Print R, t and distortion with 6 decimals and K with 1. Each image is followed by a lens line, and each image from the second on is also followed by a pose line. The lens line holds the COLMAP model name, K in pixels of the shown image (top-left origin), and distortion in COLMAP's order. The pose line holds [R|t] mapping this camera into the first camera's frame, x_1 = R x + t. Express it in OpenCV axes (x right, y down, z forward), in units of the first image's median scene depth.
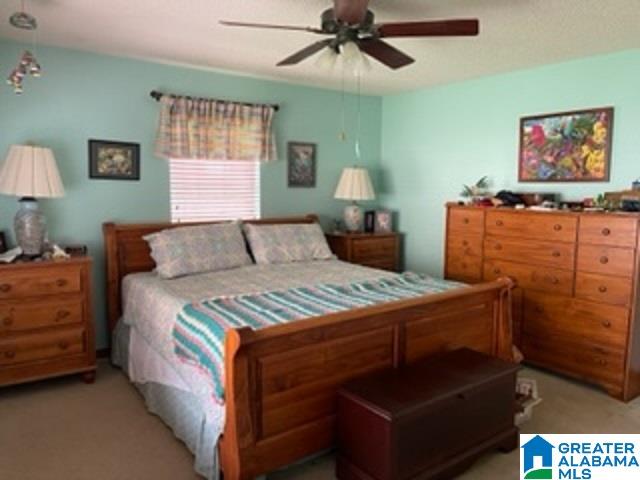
lens RADIAL K [[480.7, 0, 318.9], [0, 480.7, 240.9], [0, 0, 1]] dist [0.050018, -0.073207]
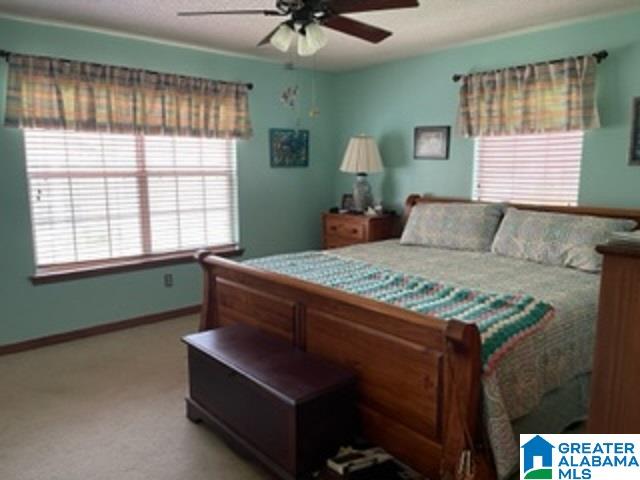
lens RADIAL K [[480.7, 0, 318.7], [0, 480.7, 237.9], [0, 0, 1]] dist [0.050018, -0.073207]
pose [[0.076463, 0.135730, -0.987791, 0.691748], [-0.122858, 0.984424, 0.125757, -0.048990], [0.989474, 0.111742, 0.091948, 0.596381]]
